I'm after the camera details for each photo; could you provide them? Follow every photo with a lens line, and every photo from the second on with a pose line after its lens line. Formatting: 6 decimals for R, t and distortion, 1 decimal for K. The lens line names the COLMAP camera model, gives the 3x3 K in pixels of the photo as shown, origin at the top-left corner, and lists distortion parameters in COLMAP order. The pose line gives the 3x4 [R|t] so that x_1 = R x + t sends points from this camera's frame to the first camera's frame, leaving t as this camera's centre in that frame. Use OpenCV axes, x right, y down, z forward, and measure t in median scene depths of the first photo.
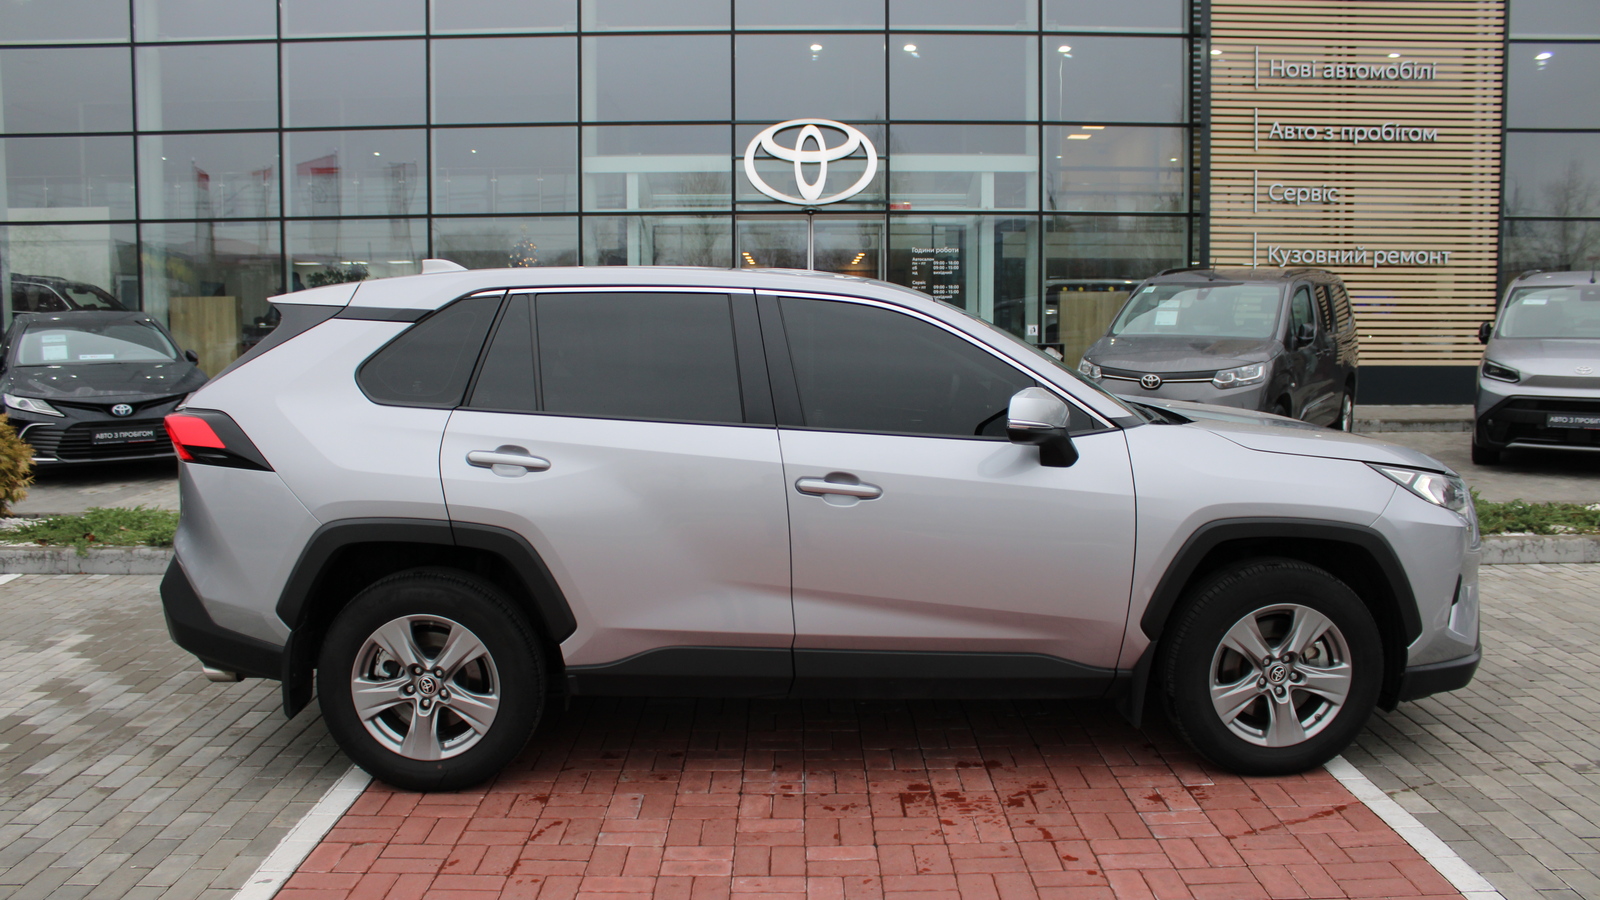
lens RADIAL K [[1314.9, 0, 798.7], [0, 1314.9, 457.8], [0, 0, 1]] dist [-0.161436, 0.148423]
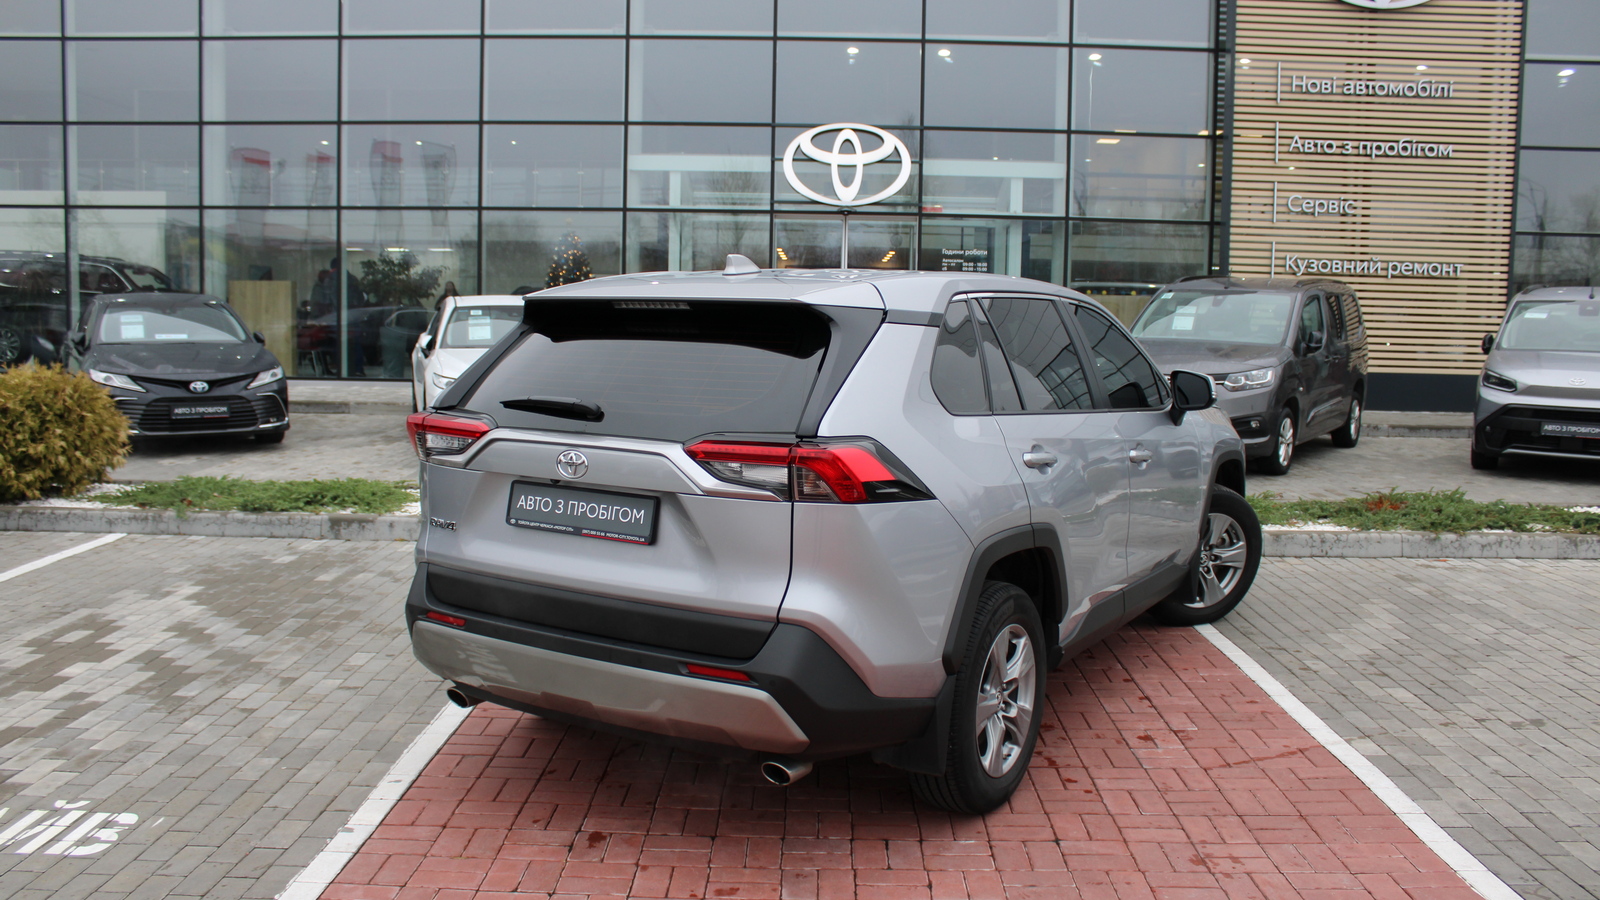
lens RADIAL K [[1316.9, 0, 802.1], [0, 1316.9, 452.7], [0, 0, 1]] dist [-0.162241, 0.150394]
pose [[0.999605, 0.023911, -0.014742, -0.007580], [-0.023899, 0.999714, 0.001000, 0.003759], [0.014762, -0.000647, 0.999891, -0.056864]]
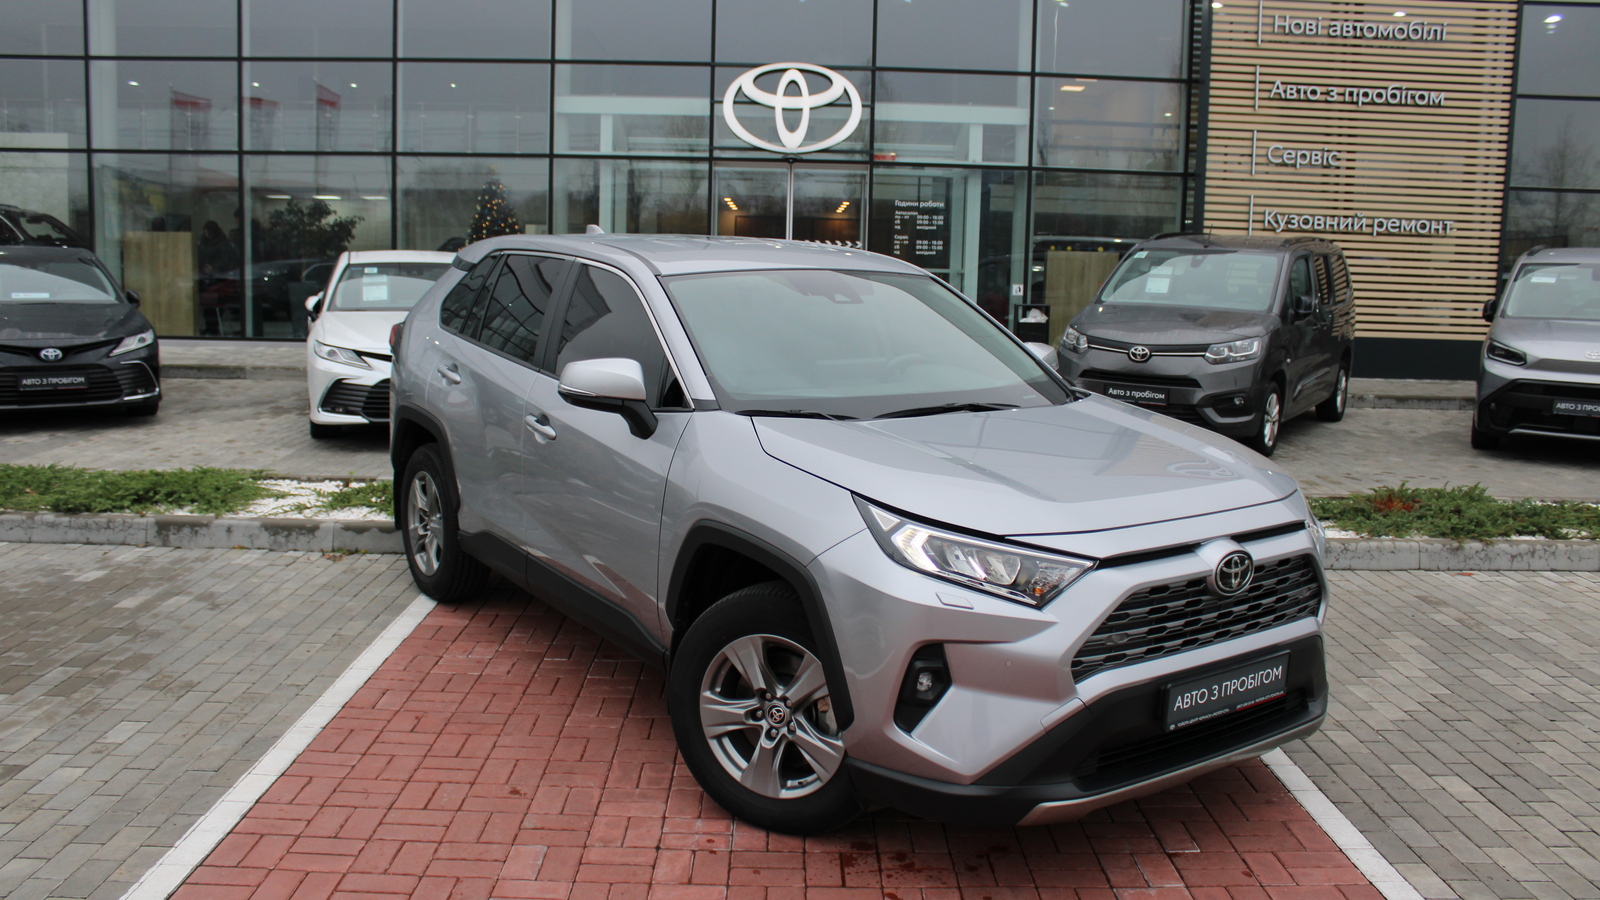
lens RADIAL K [[1312.9, 0, 793.0], [0, 1312.9, 448.3], [0, 0, 1]] dist [-0.157253, 0.140429]
pose [[0.999592, 0.027027, 0.009273, 0.010007], [-0.027344, 0.998980, 0.035944, -0.014335], [-0.008292, -0.036183, 0.999311, 0.046211]]
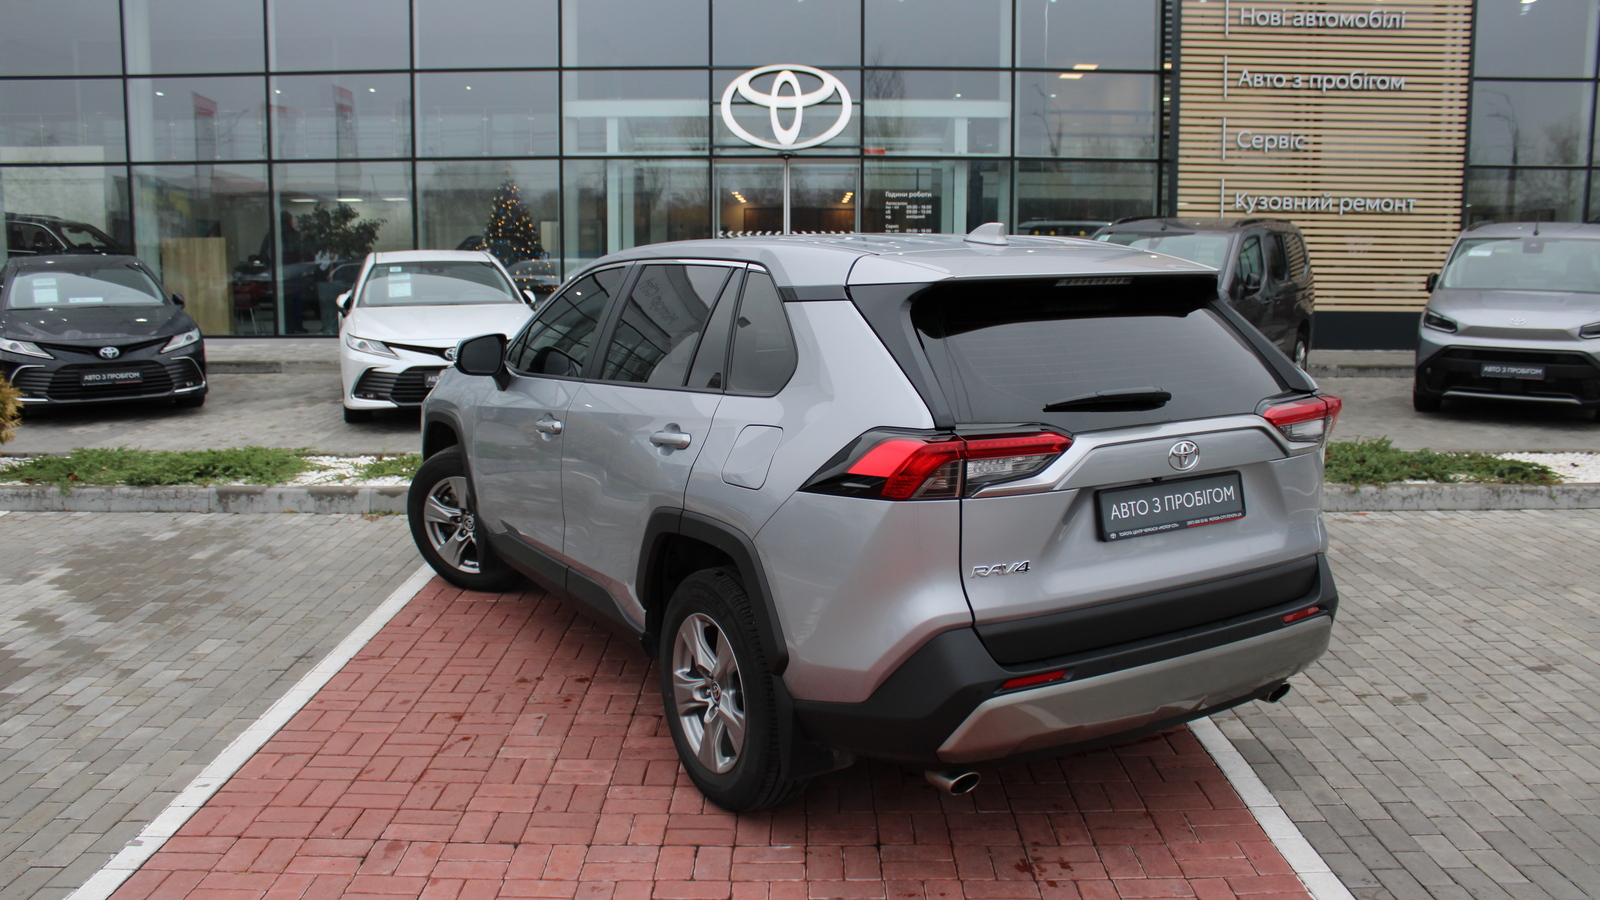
lens RADIAL K [[1314.5, 0, 800.0], [0, 1314.5, 450.0], [0, 0, 1]] dist [-0.162278, 0.149861]
pose [[0.999976, 0.005836, -0.003804, 0.033328], [-0.005658, 0.998962, 0.045204, -0.006742], [0.004063, -0.045181, 0.998971, -0.035710]]
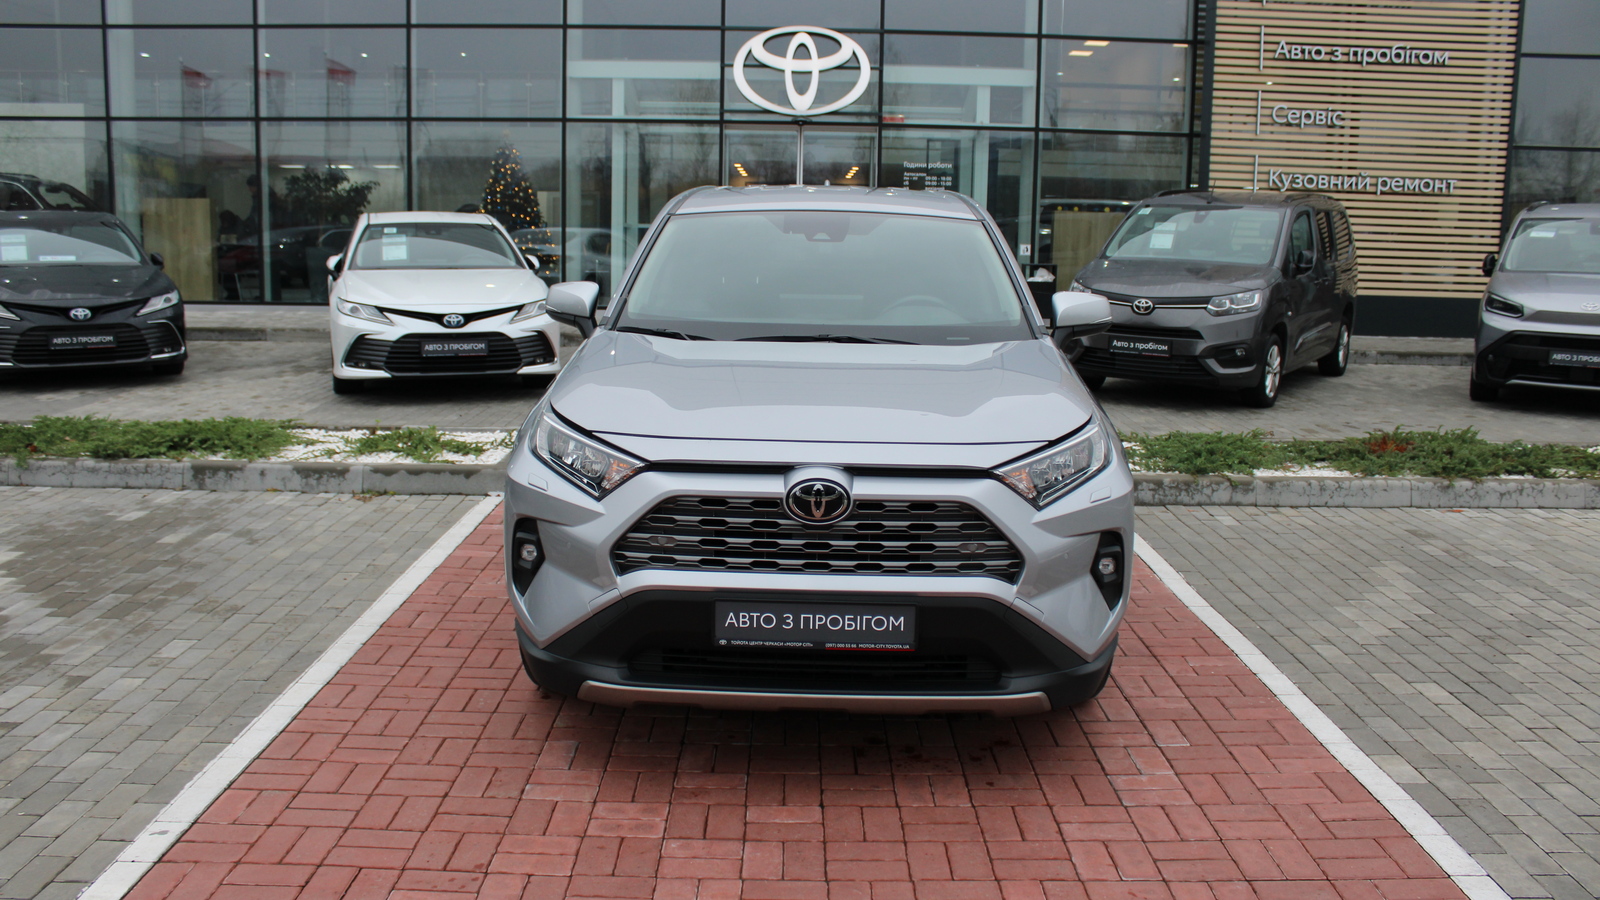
lens RADIAL K [[1311.9, 0, 795.1], [0, 1311.9, 451.4], [0, 0, 1]] dist [-0.159588, 0.144573]
pose [[0.999754, 0.021907, 0.003523, 0.009328], [-0.022080, 0.997919, 0.060578, -0.003038], [-0.002189, -0.060641, 0.998157, 0.026221]]
